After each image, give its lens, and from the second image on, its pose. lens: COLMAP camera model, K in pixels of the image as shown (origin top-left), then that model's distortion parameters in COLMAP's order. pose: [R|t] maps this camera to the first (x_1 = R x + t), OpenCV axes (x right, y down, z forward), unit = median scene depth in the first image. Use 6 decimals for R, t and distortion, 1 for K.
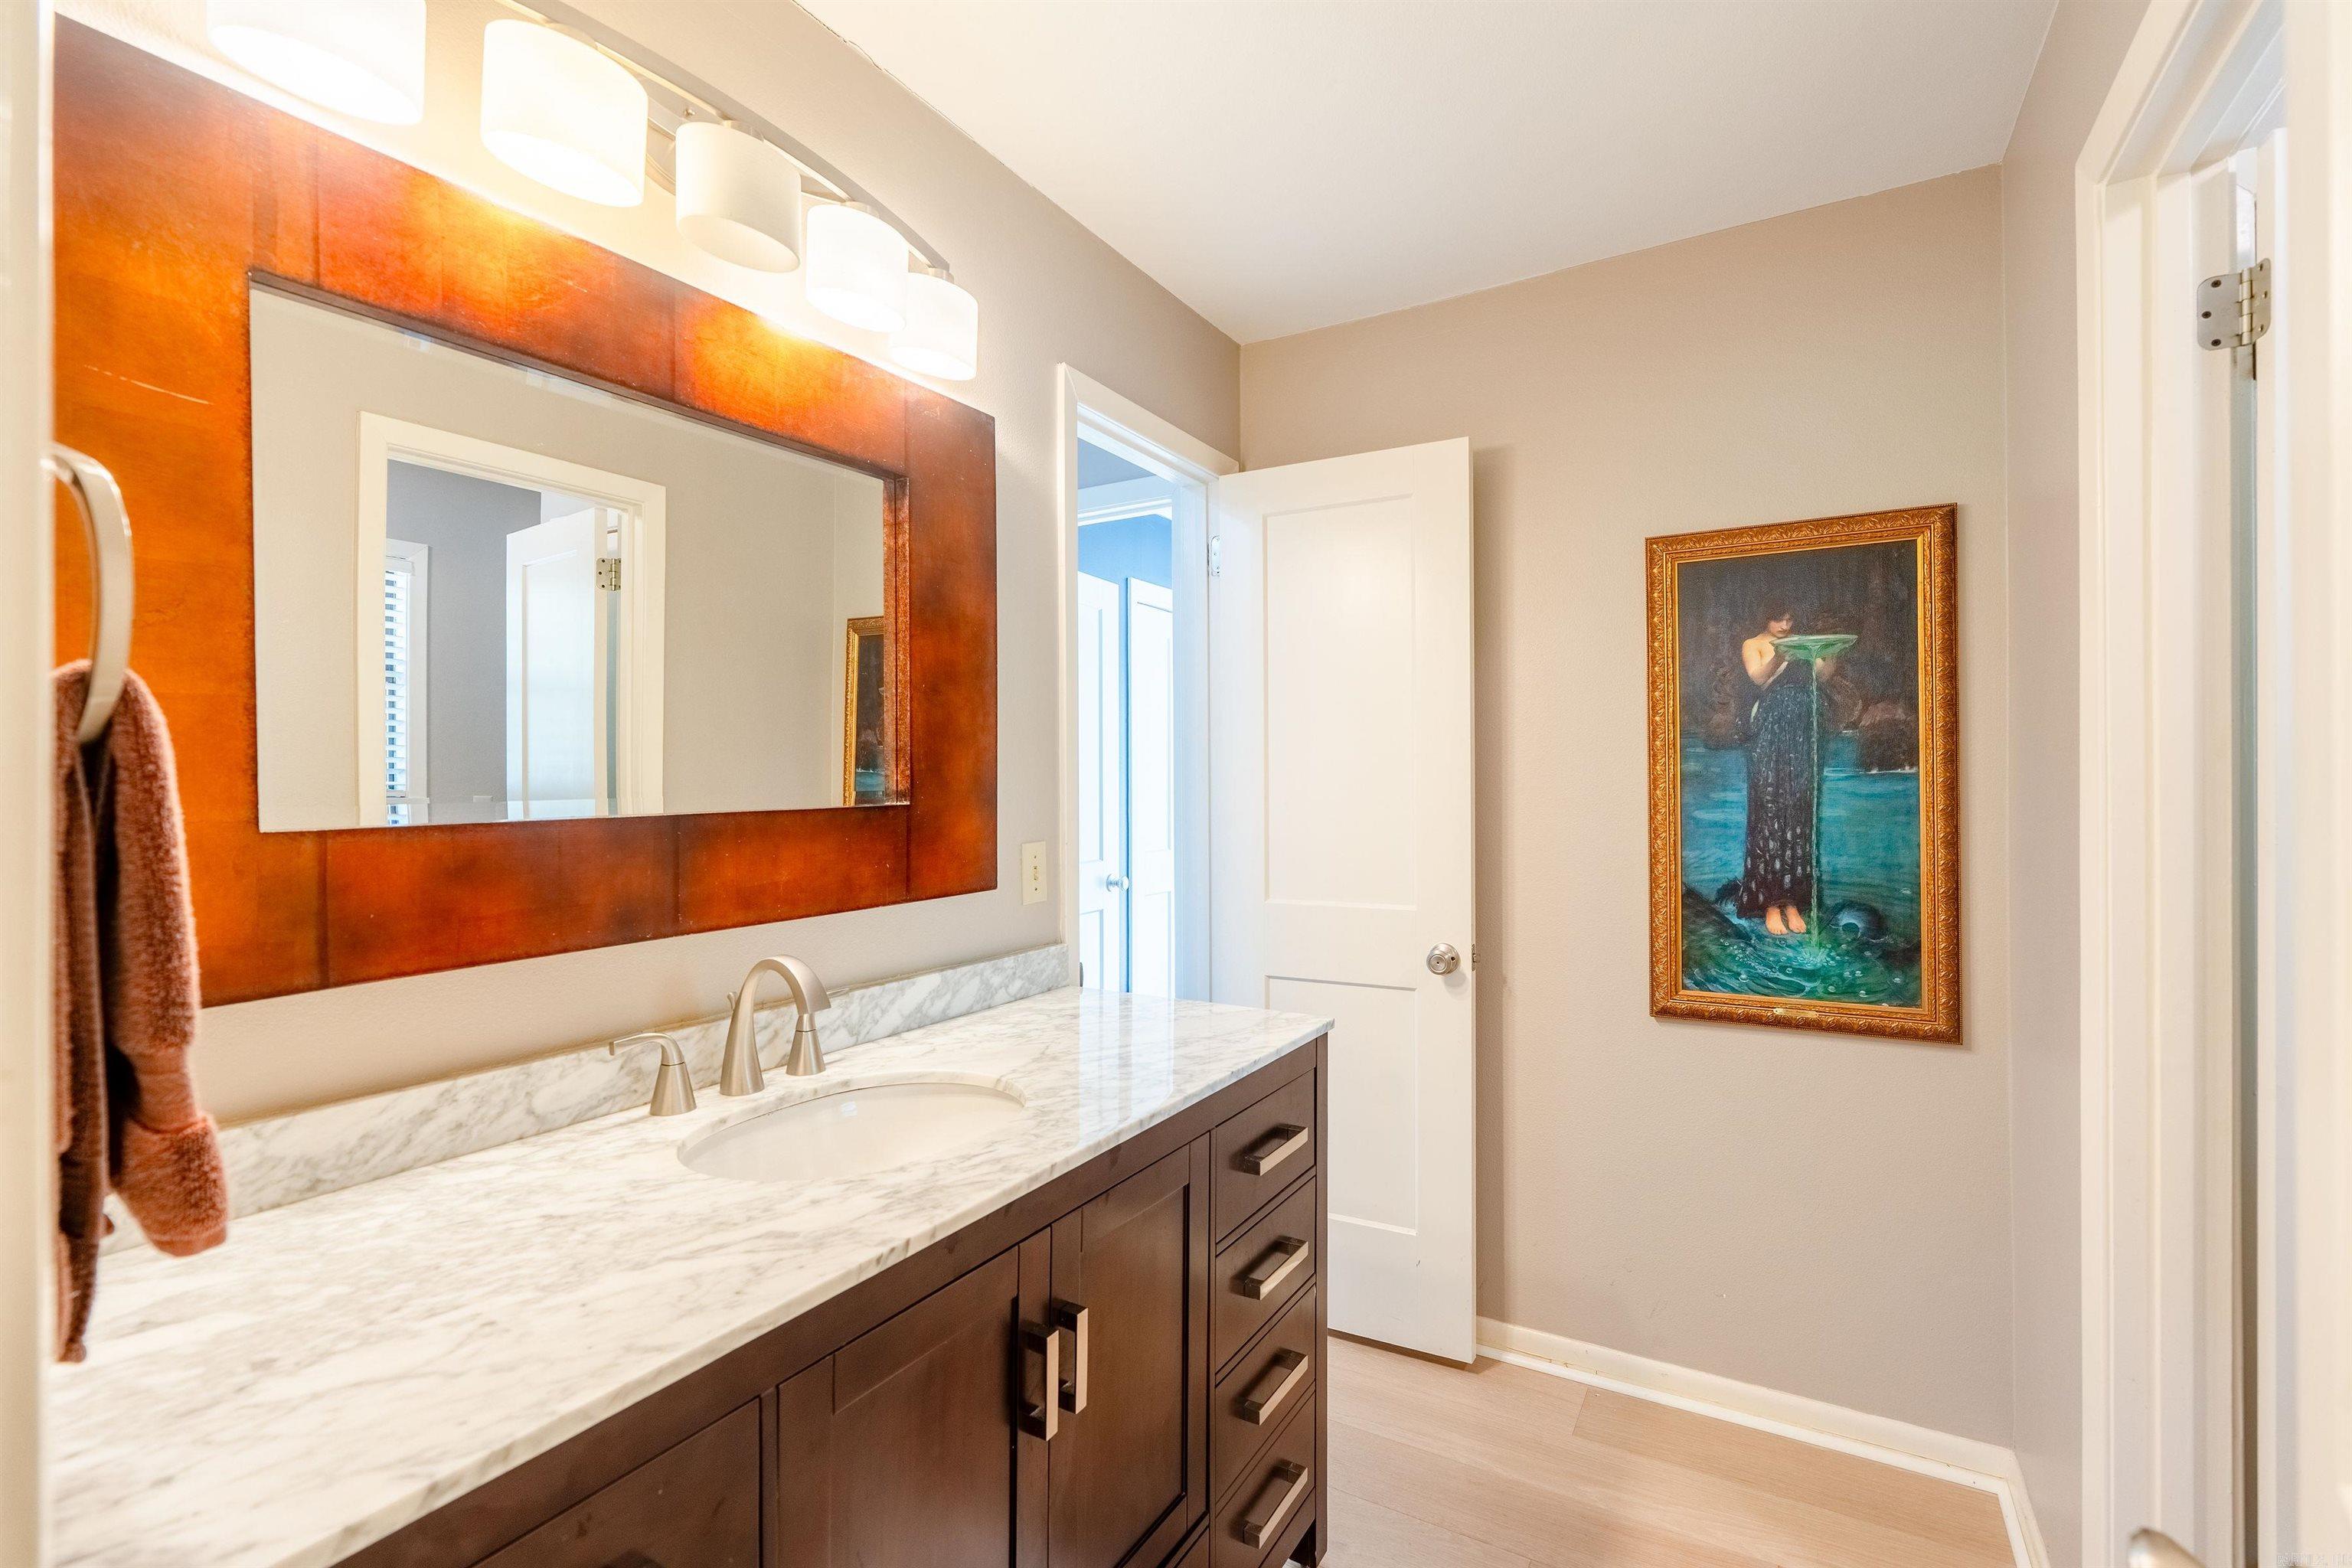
lens RADIAL K [[1063.1, 0, 1171.1], [0, 1063.1, 785.1], [0, 0, 1]] dist [0.000272, 0.005520]
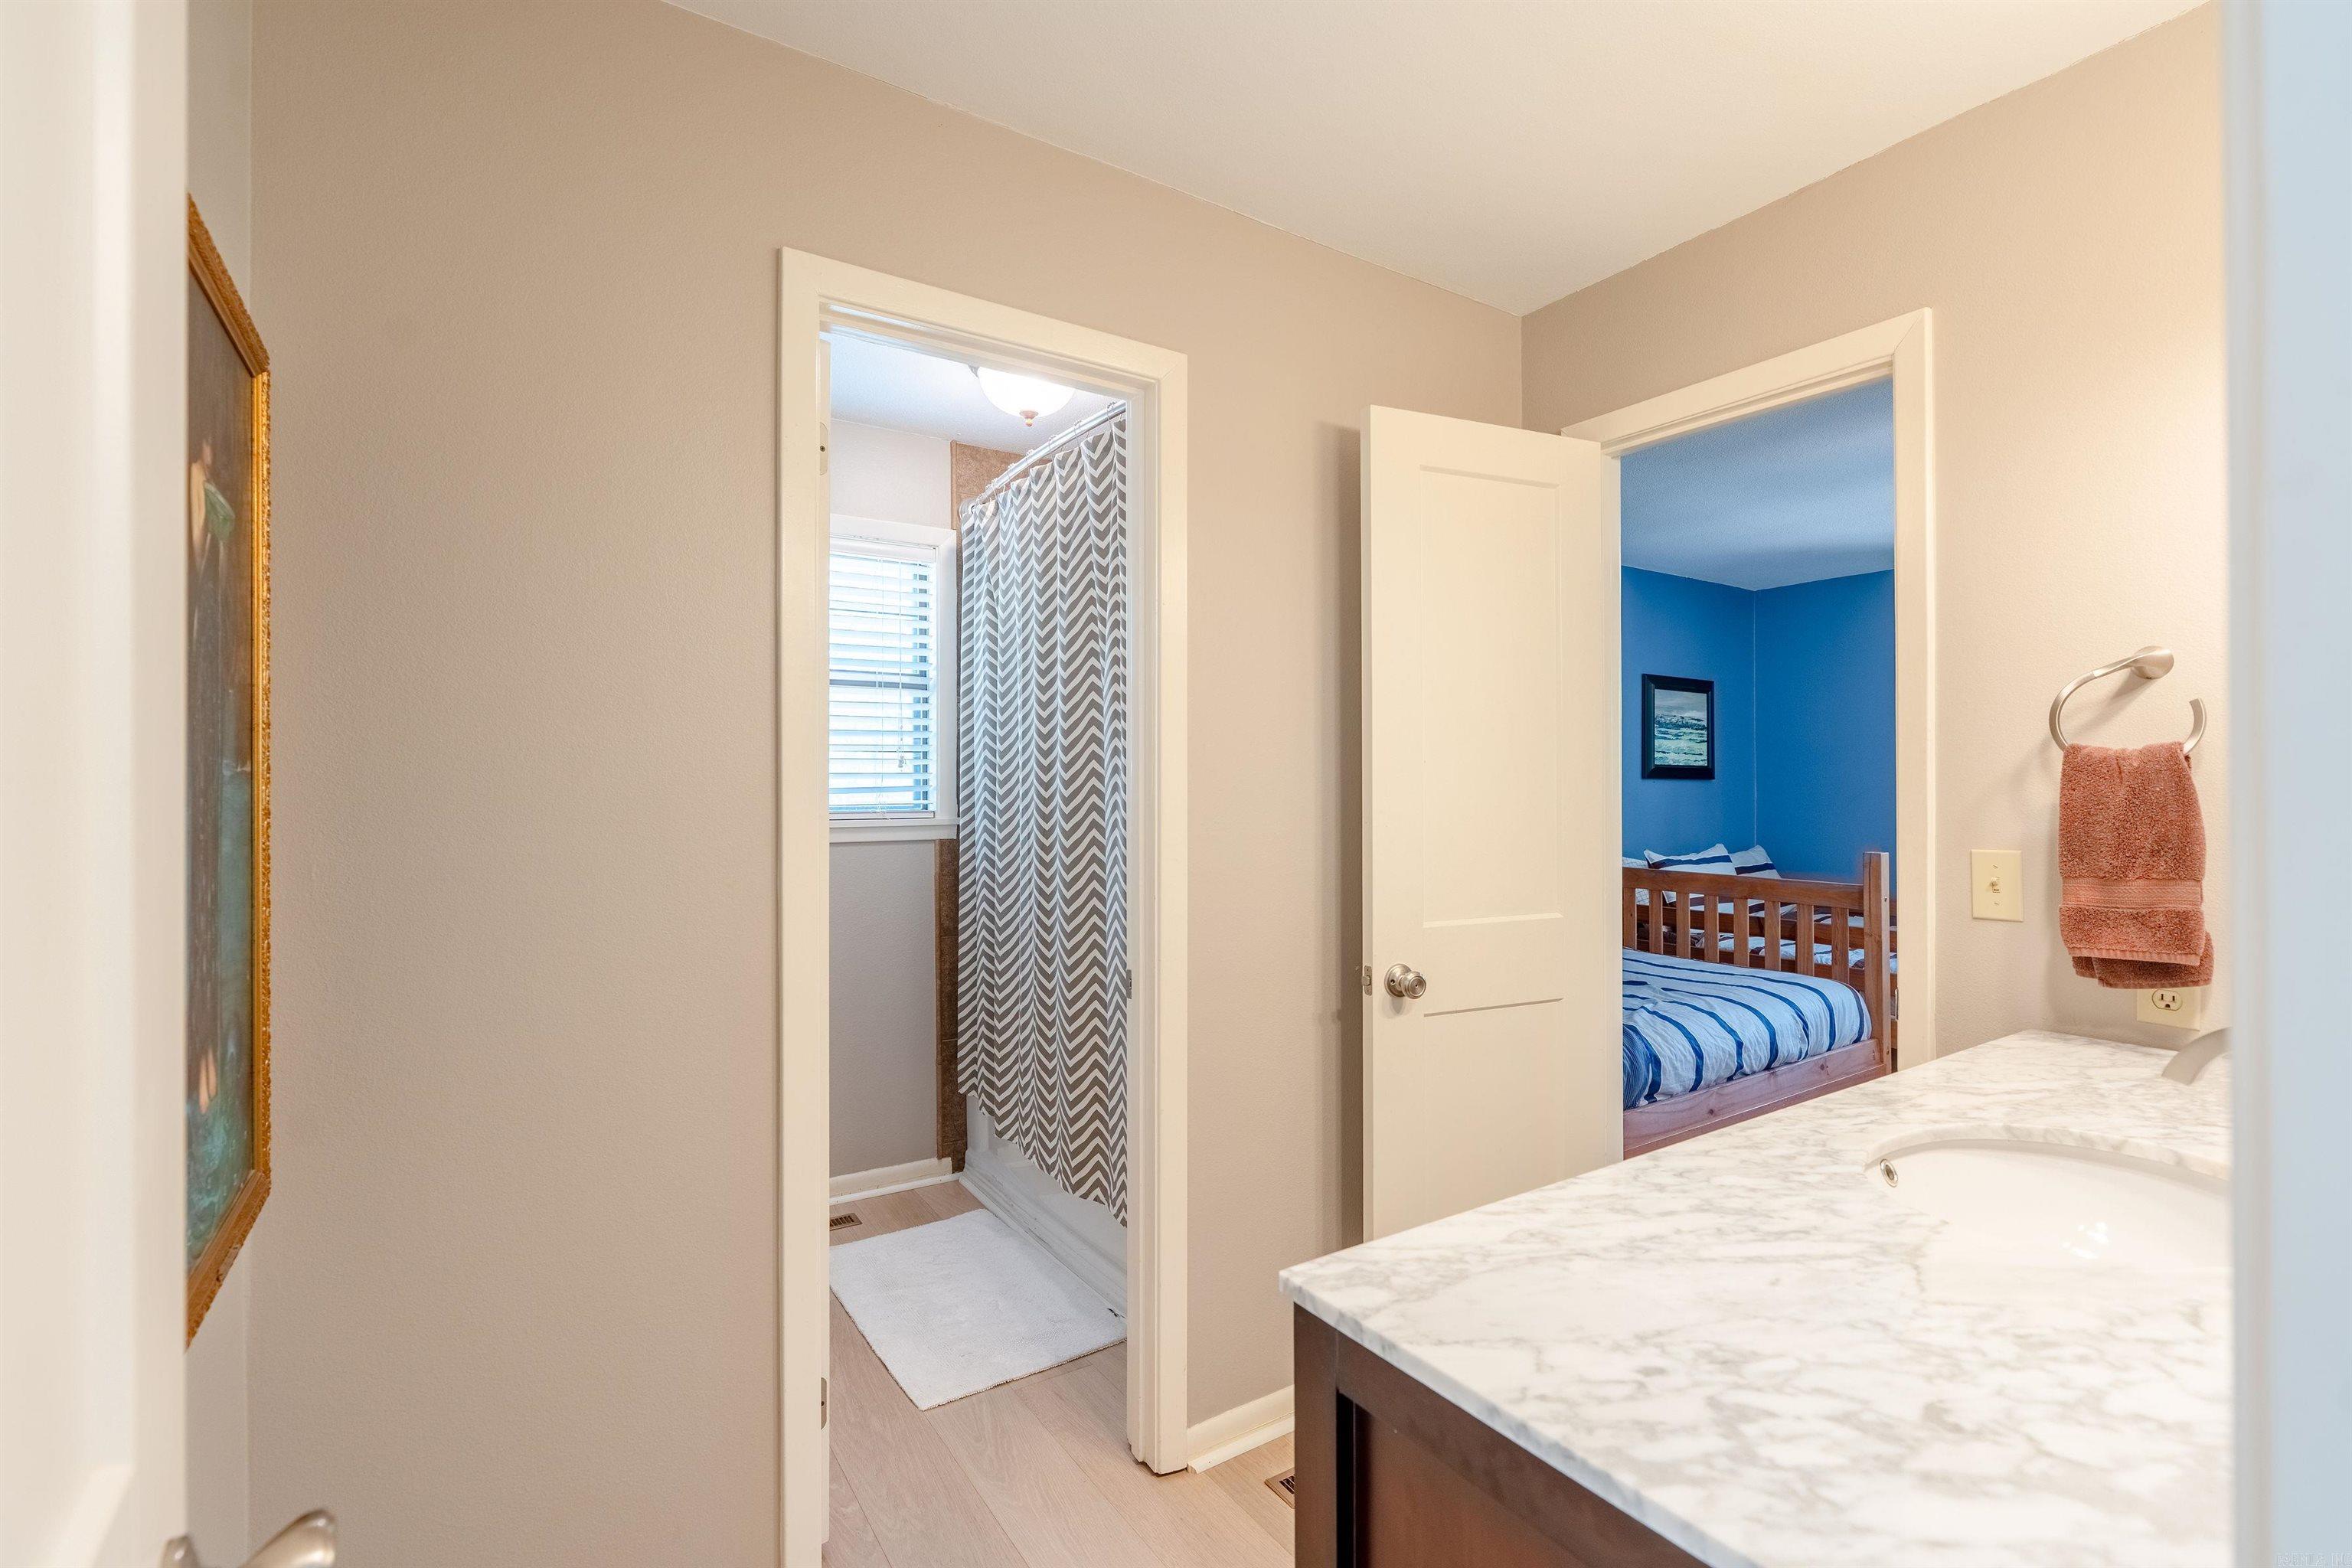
lens RADIAL K [[1063.1, 0, 1174.9], [0, 1063.1, 786.7], [0, 0, 1]] dist [0.000272, 0.005520]
pose [[-0.897911, 0.005287, 0.440146, -0.022562], [0.005651, 0.999984, -0.000482, -0.002407], [-0.440142, 0.002055, -0.897926, 1.991430]]
